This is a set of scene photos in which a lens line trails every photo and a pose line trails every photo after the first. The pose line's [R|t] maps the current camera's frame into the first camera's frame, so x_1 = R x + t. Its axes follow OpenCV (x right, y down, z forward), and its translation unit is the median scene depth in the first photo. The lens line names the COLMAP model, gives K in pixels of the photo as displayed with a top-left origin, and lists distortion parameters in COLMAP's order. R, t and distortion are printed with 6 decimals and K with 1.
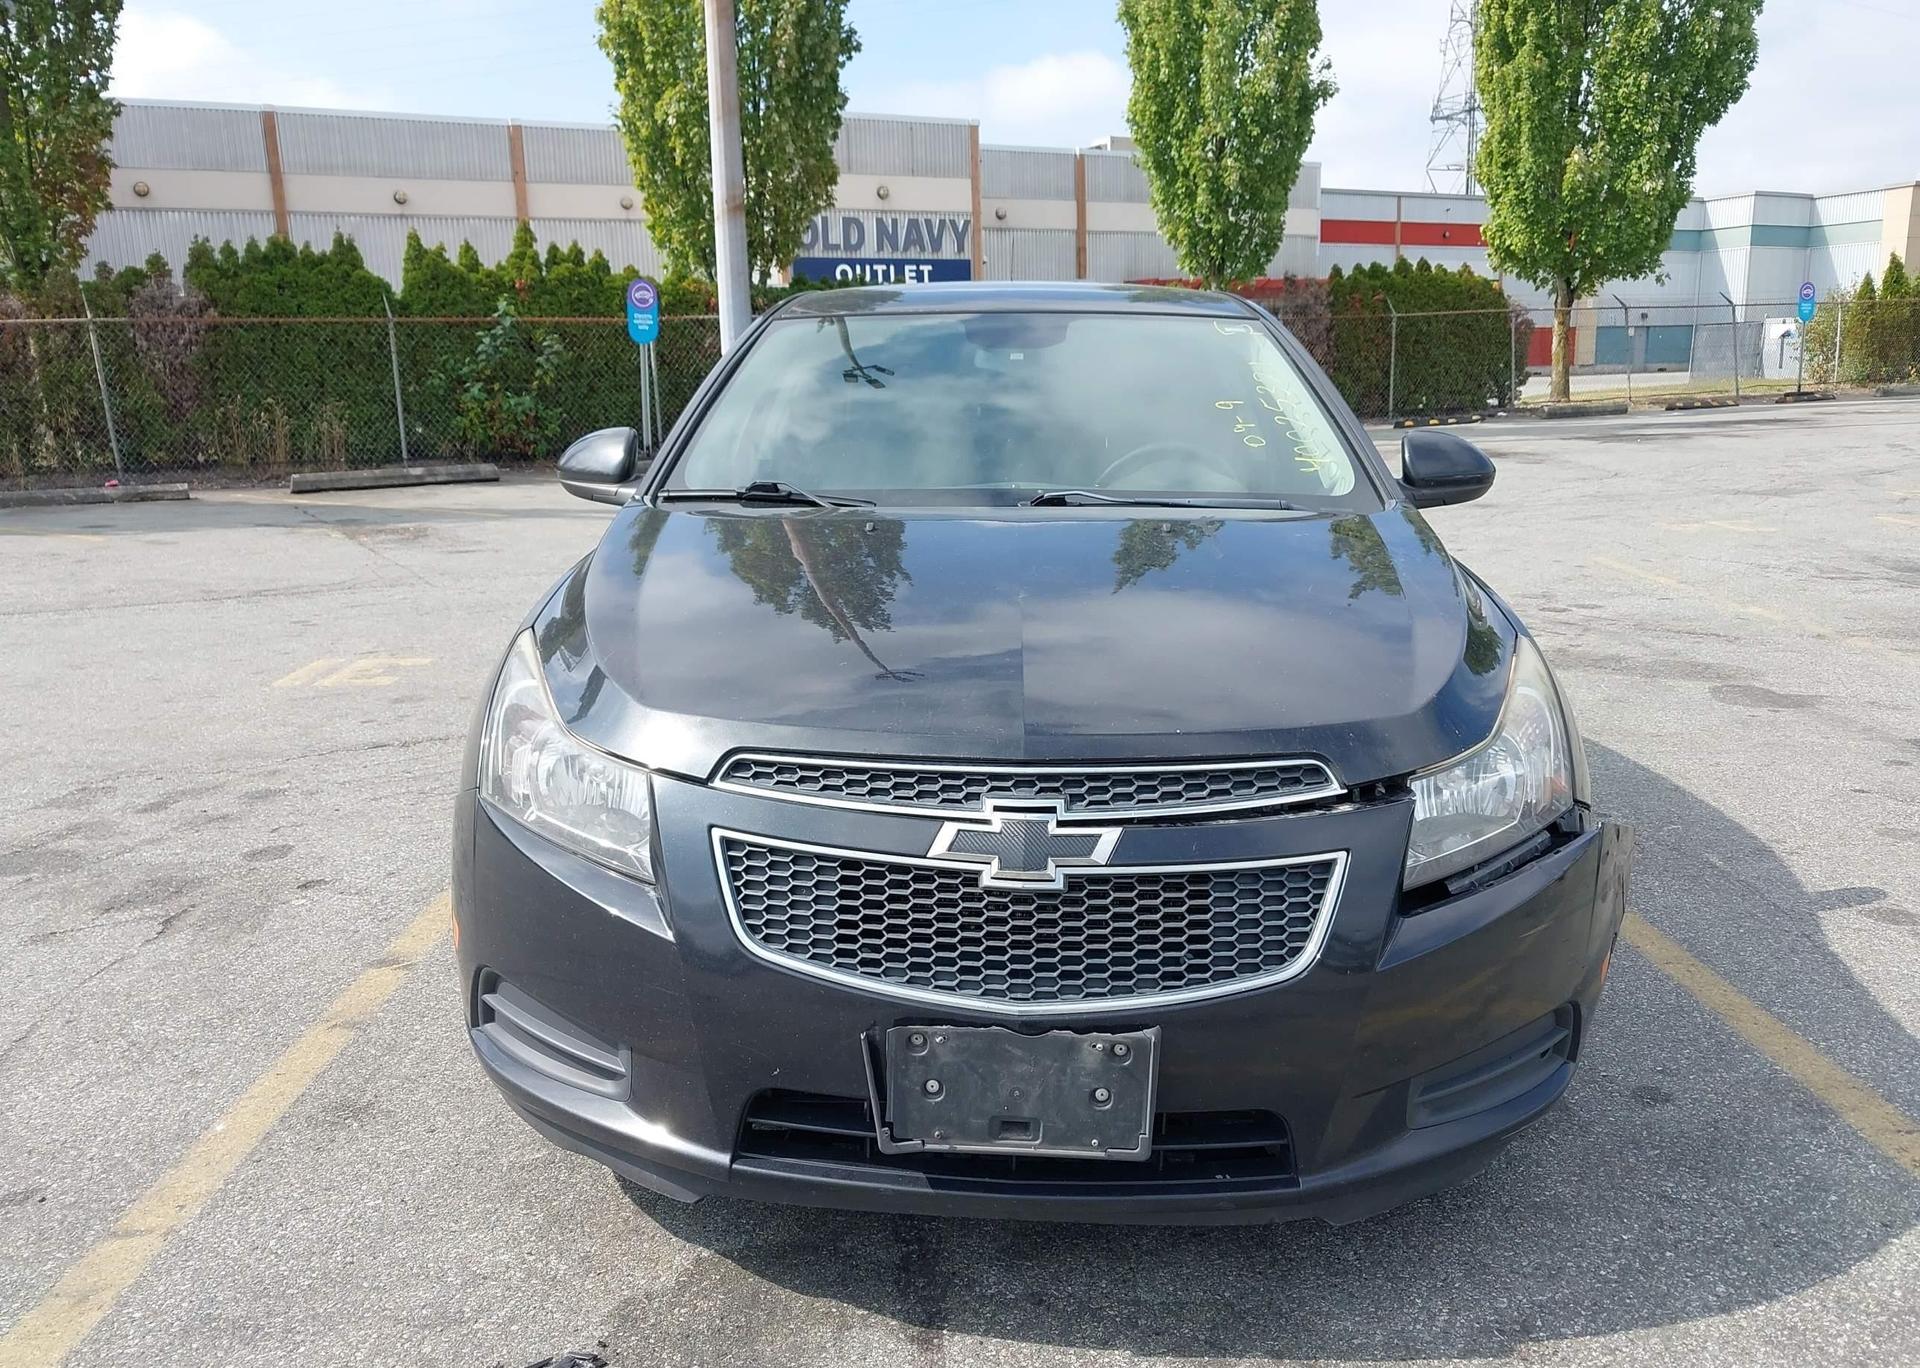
lens RADIAL K [[1516.5, 0, 954.5], [0, 1516.5, 708.6], [0, 0, 1]] dist [-0.001940, 0.001604]
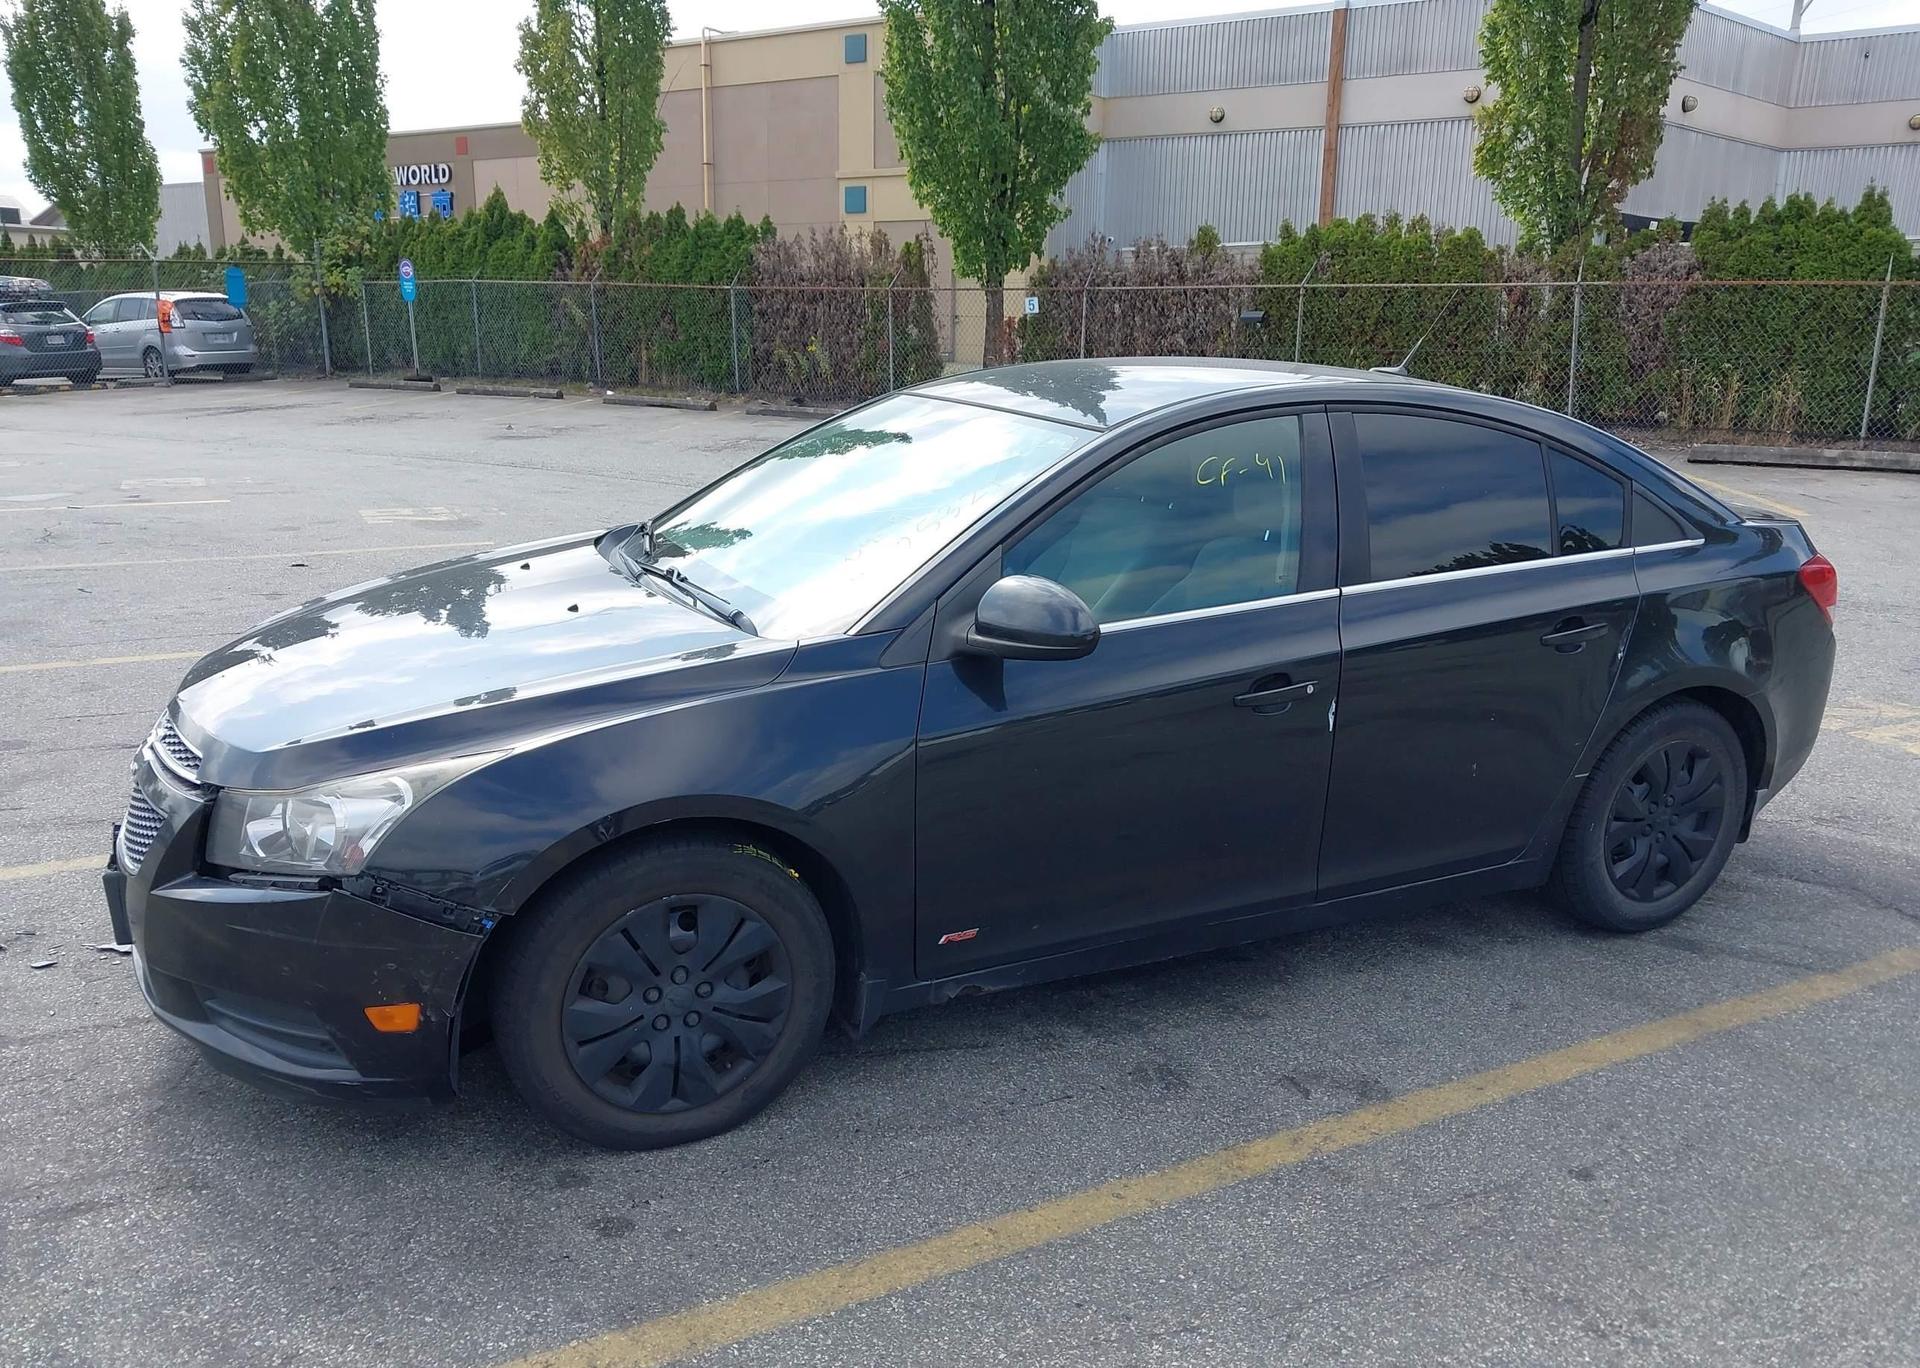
lens RADIAL K [[1516.5, 0, 954.5], [0, 1516.5, 708.6], [0, 0, 1]] dist [-0.001940, 0.001604]
pose [[0.469781, 0.249289, -0.846854, 0.191768], [-0.211237, 0.963175, 0.166349, -0.043942], [0.857138, 0.100739, 0.505140, 0.089542]]
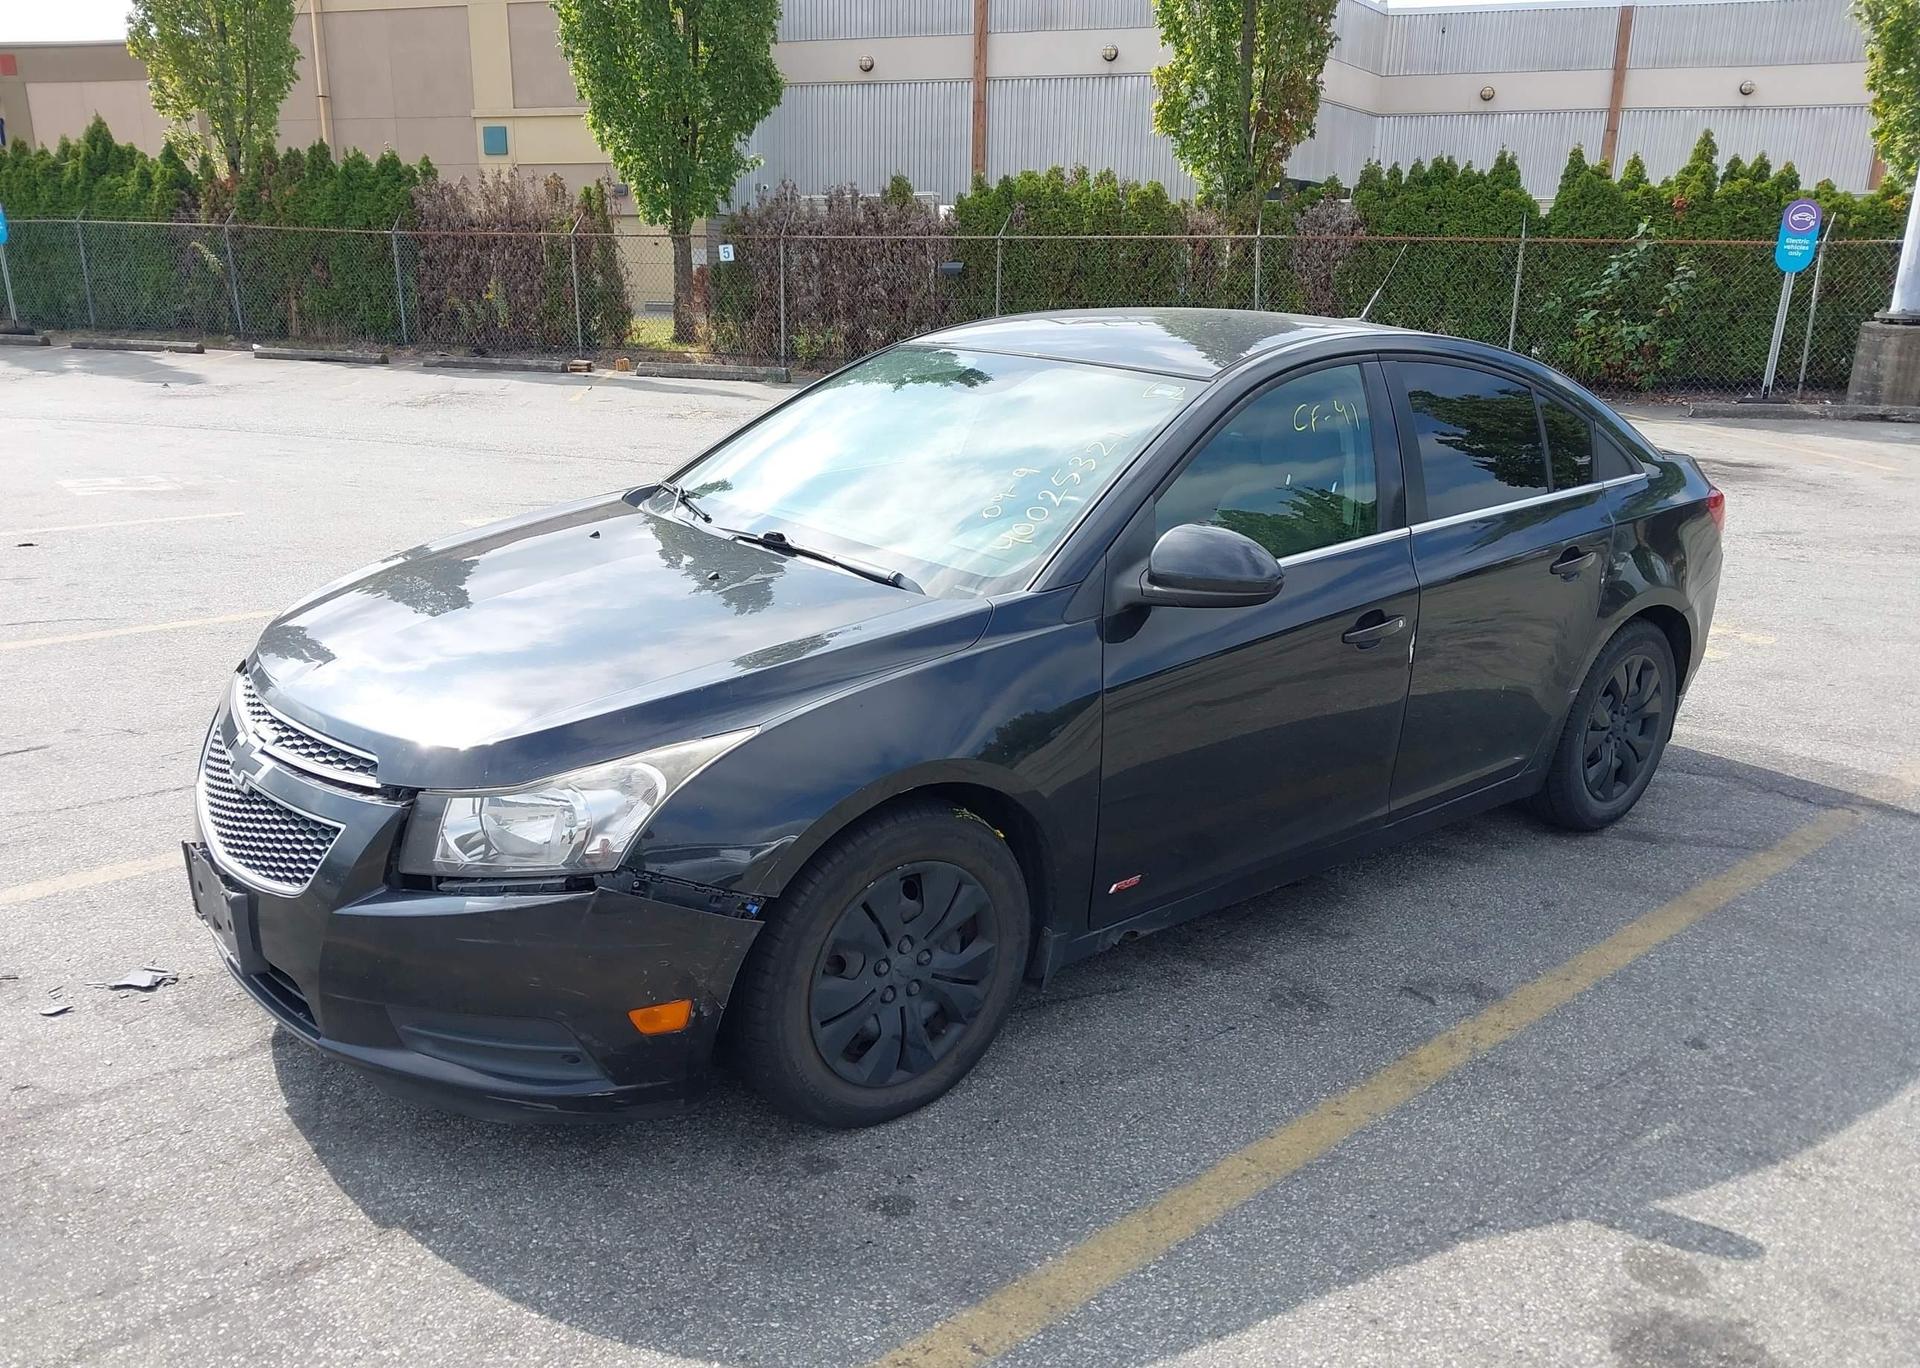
lens RADIAL K [[1512.4, 0, 955.3], [0, 1512.4, 703.0], [0, 0, 1]] dist [0.000737, -0.001267]
pose [[0.665912, 0.238465, -0.706891, 0.157739], [-0.191650, 0.970419, 0.146824, -0.032469], [0.720993, 0.037704, 0.691916, 0.043130]]
